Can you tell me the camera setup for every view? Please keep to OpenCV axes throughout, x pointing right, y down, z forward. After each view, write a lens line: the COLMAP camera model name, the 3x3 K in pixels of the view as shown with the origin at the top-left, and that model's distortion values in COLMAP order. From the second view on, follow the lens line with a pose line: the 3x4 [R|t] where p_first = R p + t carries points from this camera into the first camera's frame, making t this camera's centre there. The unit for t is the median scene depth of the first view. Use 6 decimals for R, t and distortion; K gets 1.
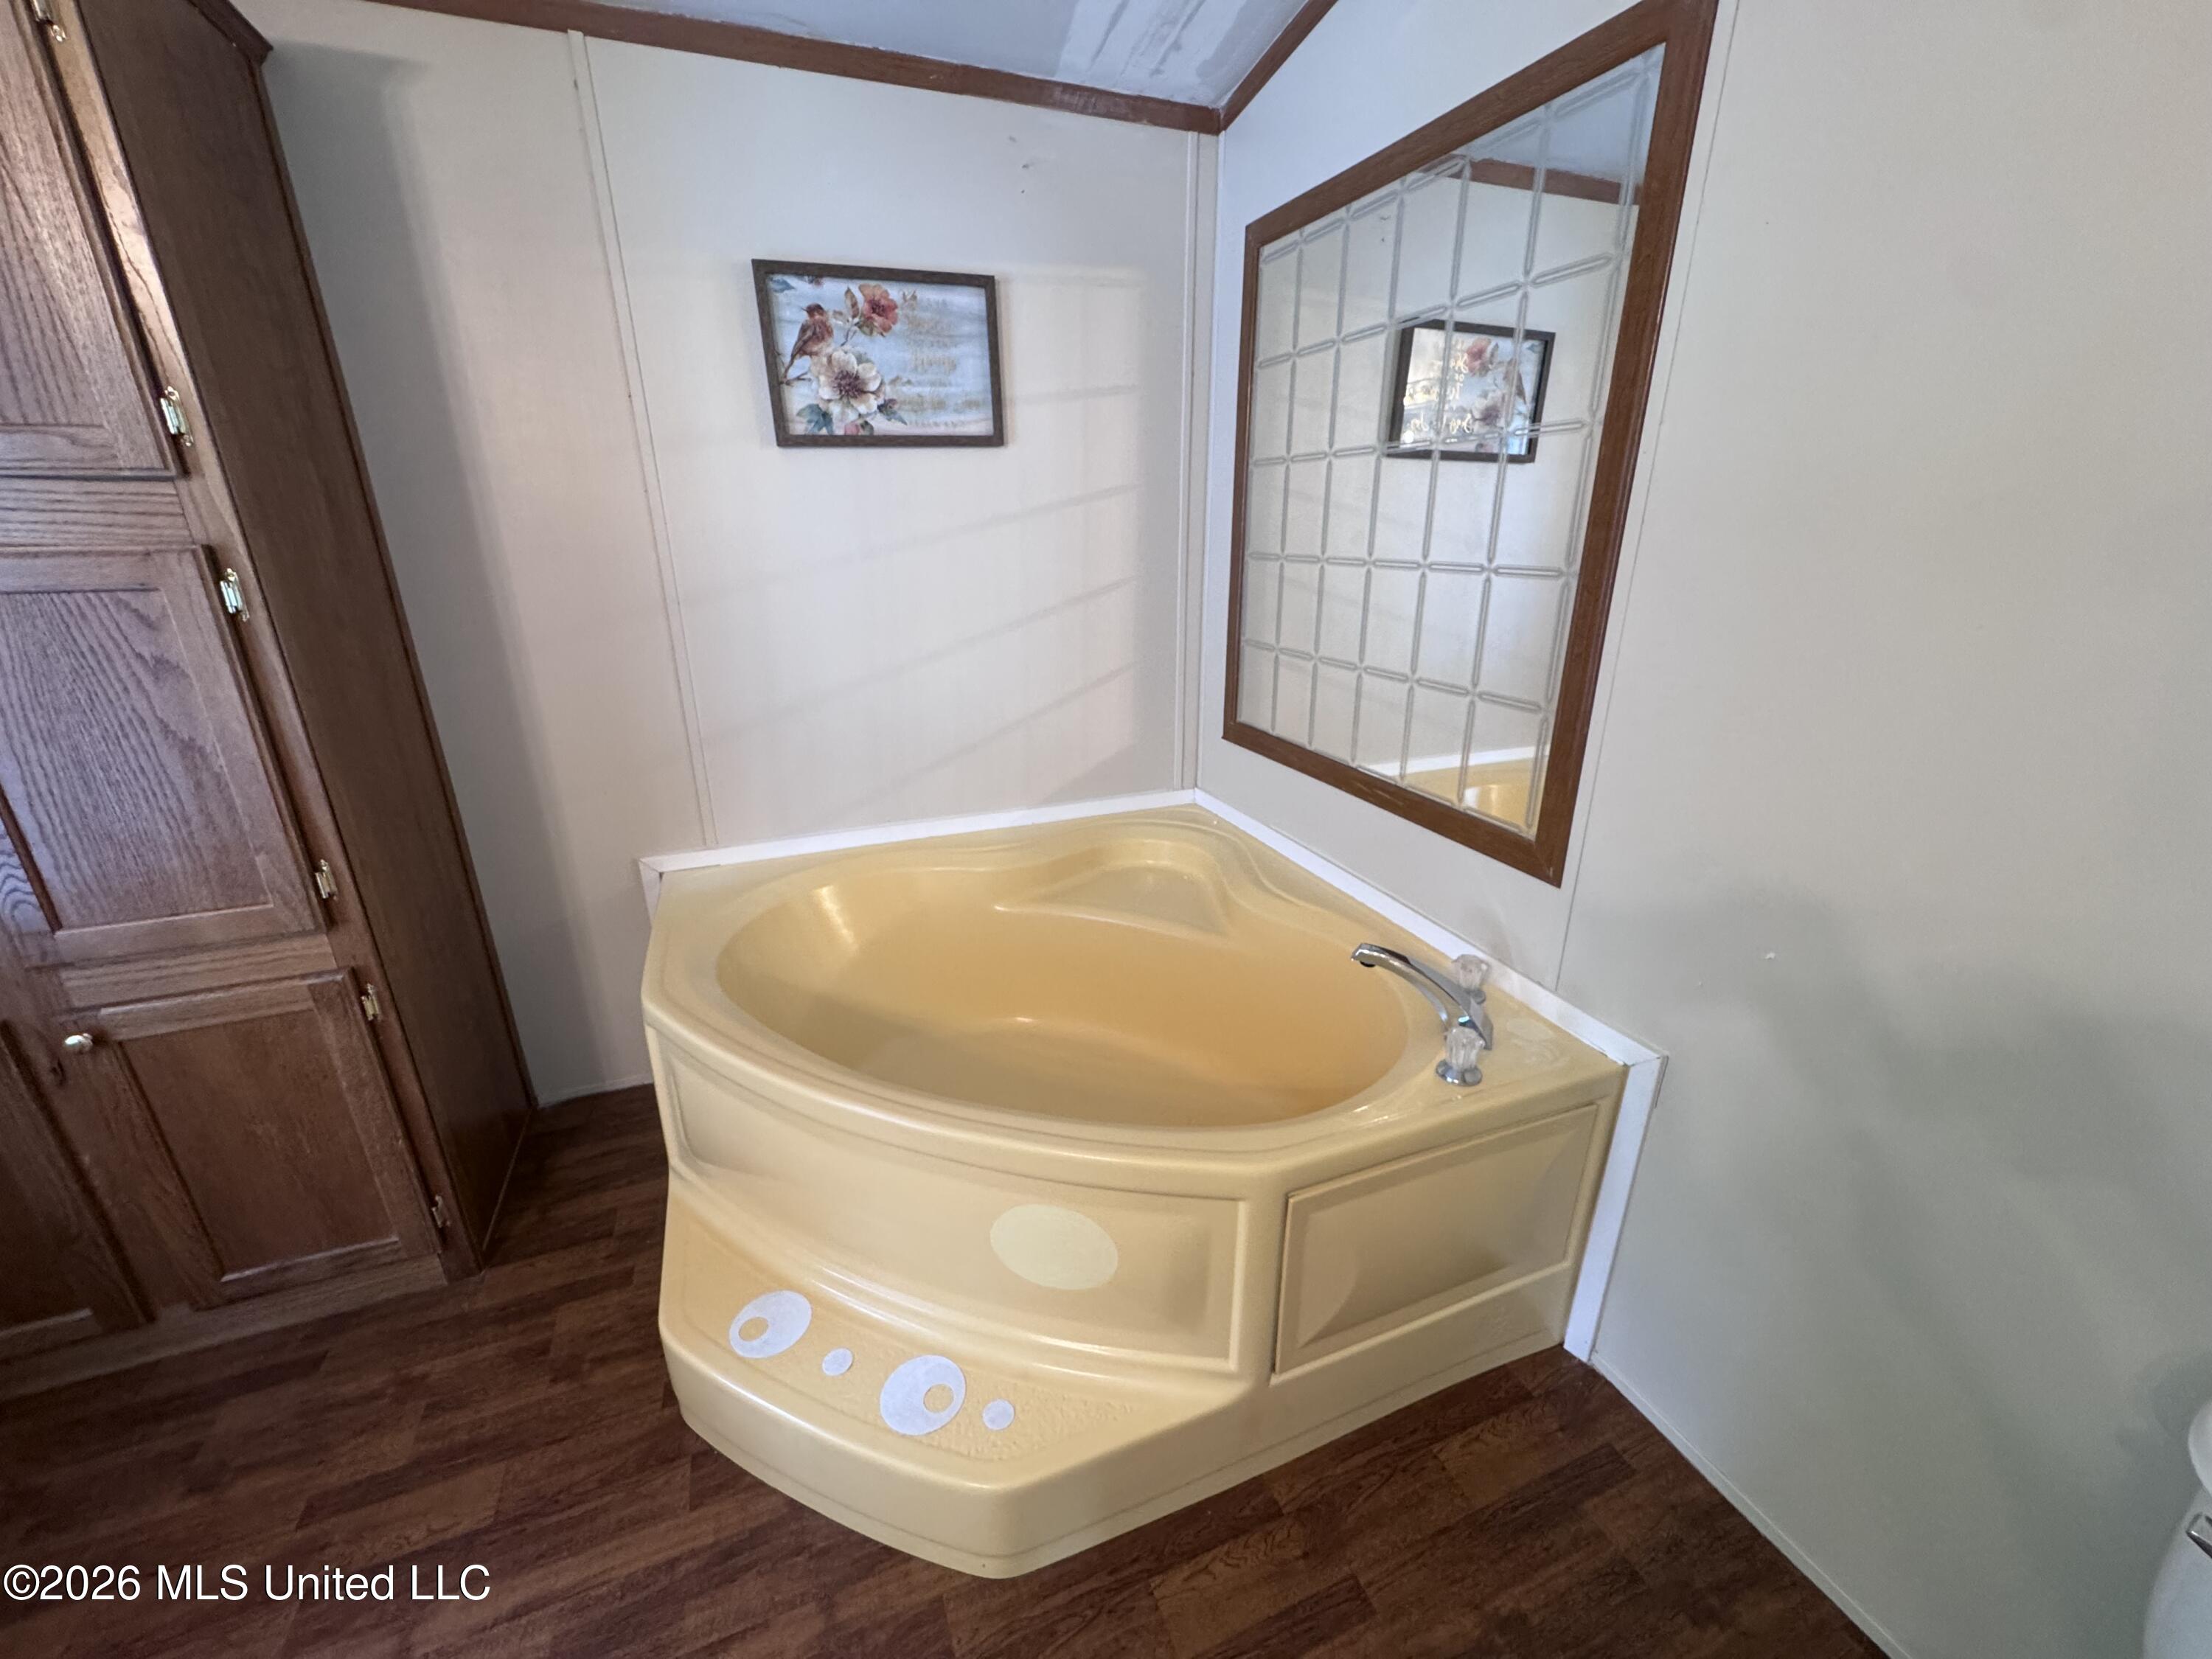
lens RADIAL K [[884.3, 0, 1103.5], [0, 884.3, 831.4], [0, 0, 1]] dist [0.000908, 0.000025]
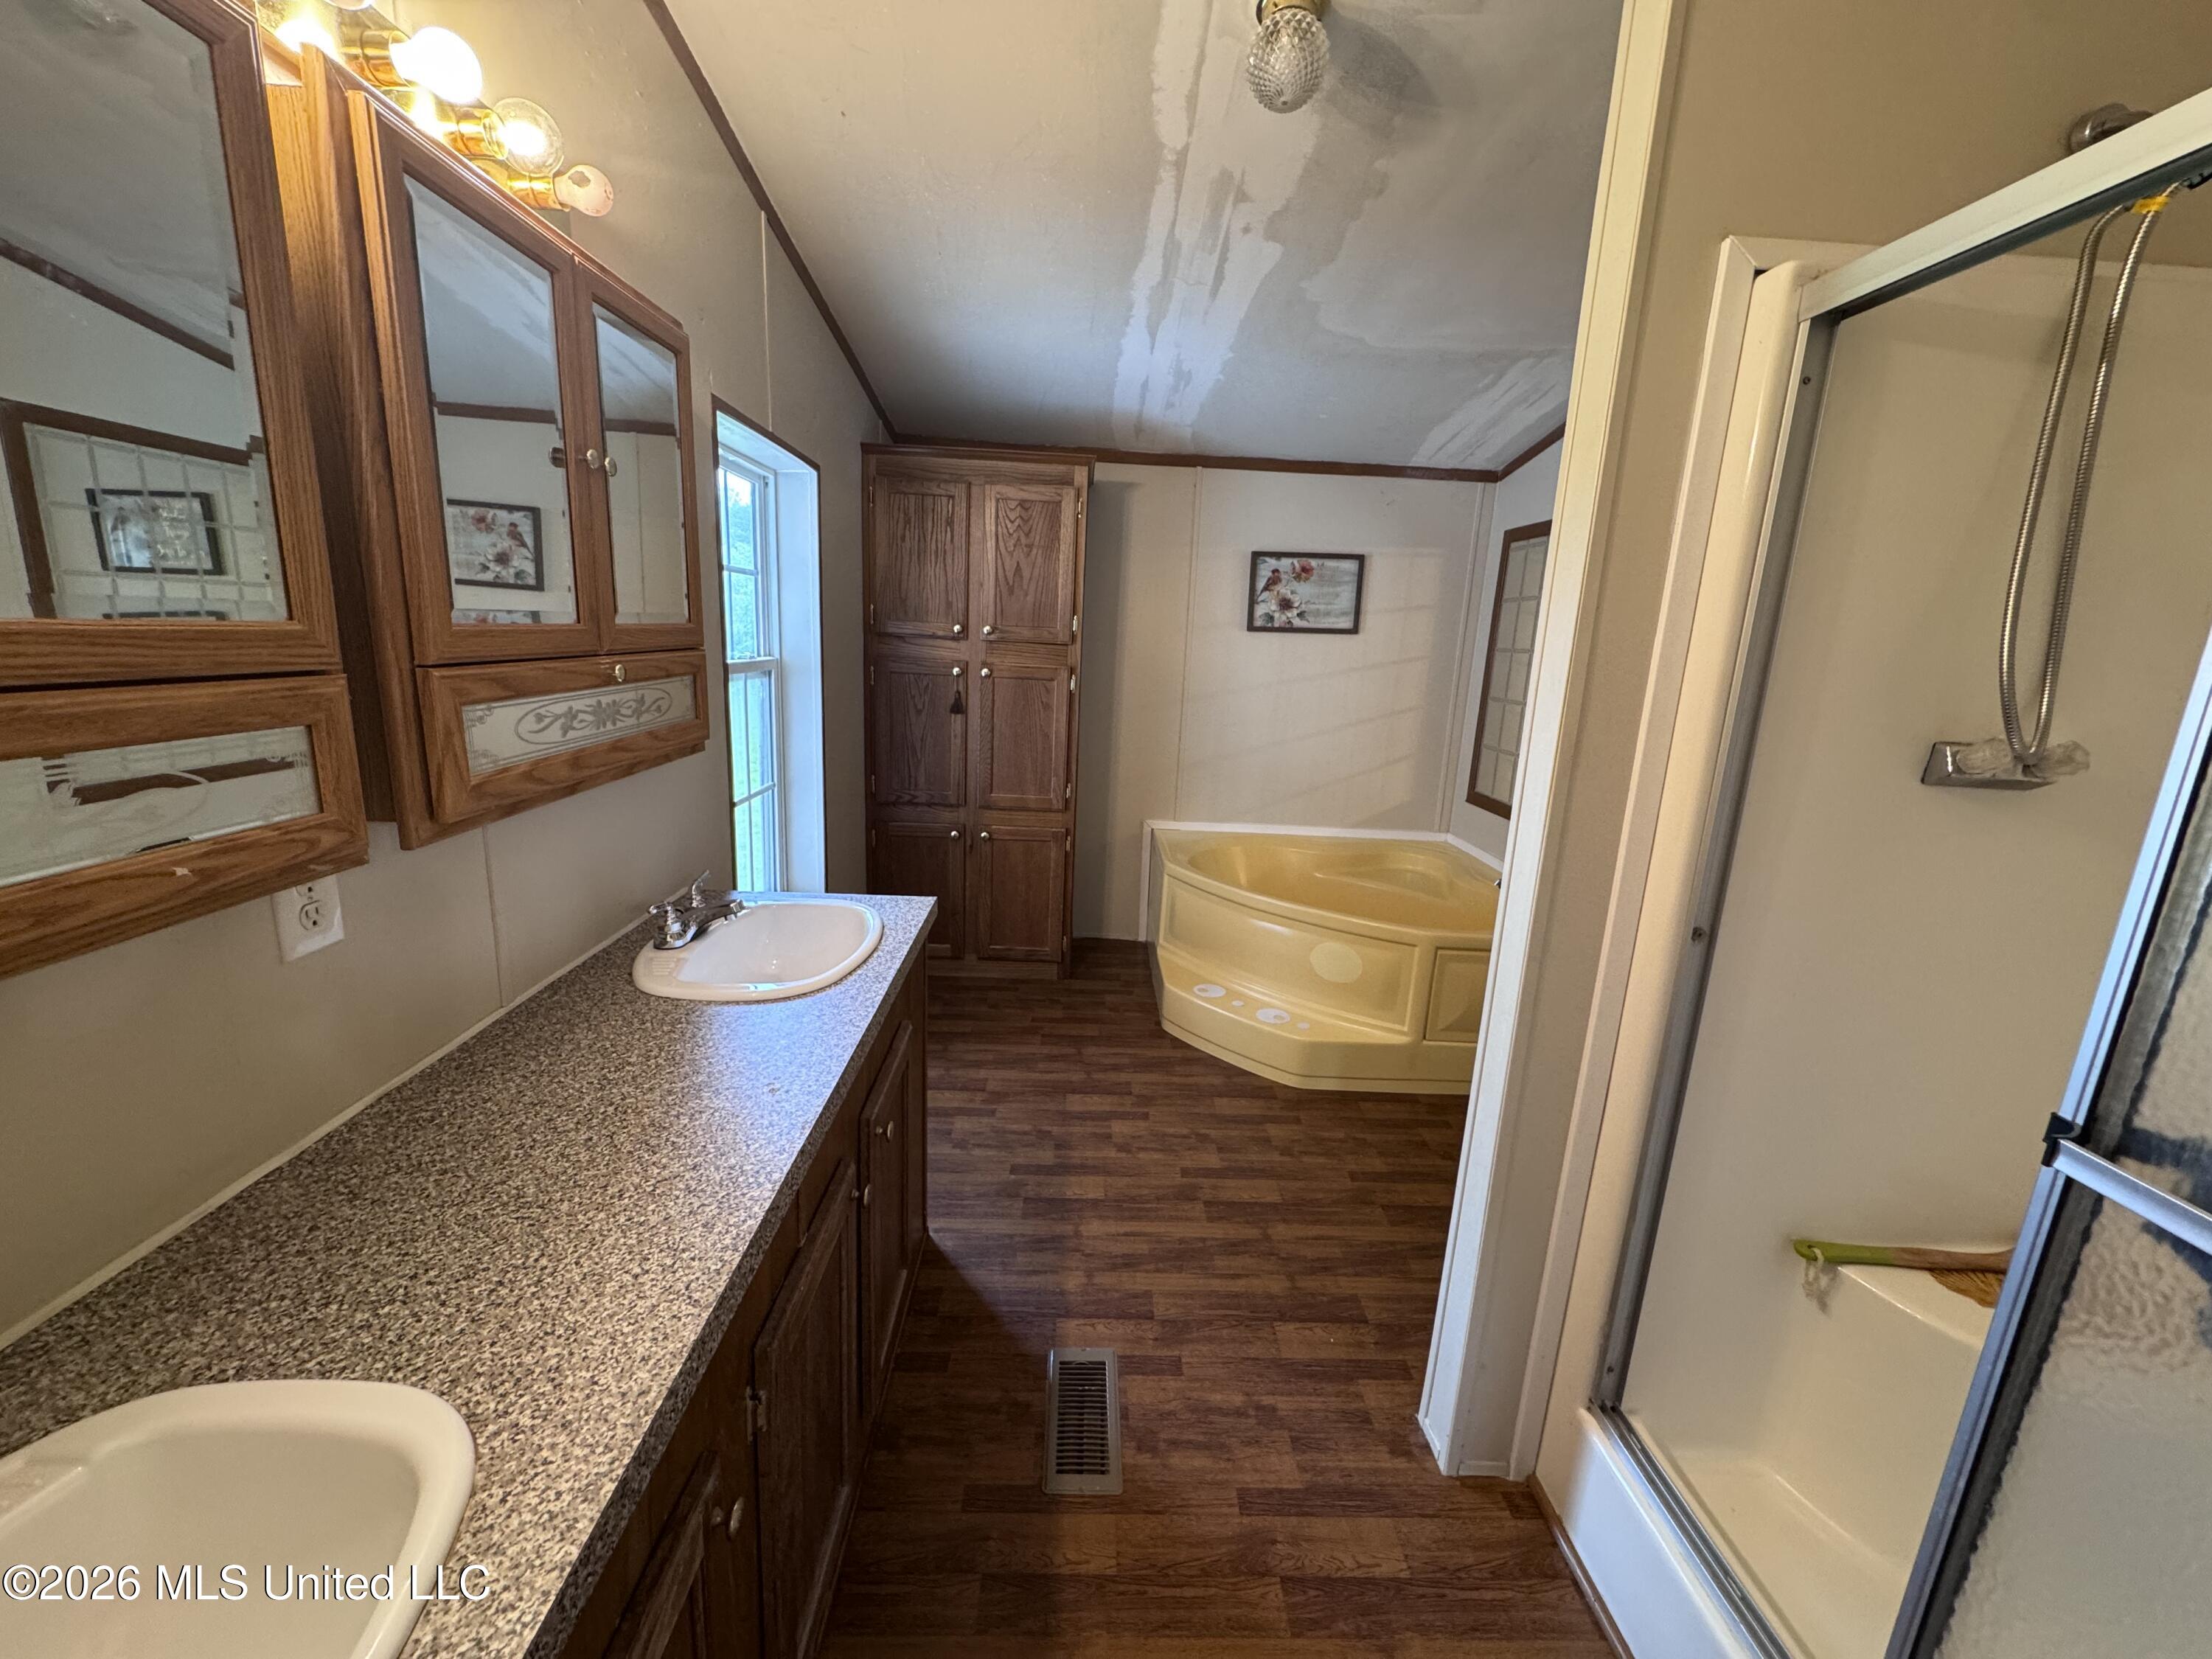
lens RADIAL K [[884.3, 0, 1108.4], [0, 884.3, 827.1], [0, 0, 1]] dist [0.000908, 0.000025]
pose [[0.936347, 0.124917, -0.328101, 0.069700], [-0.167580, 0.980247, -0.105041, 0.294018], [0.308499, 0.153338, 0.938784, -0.991220]]
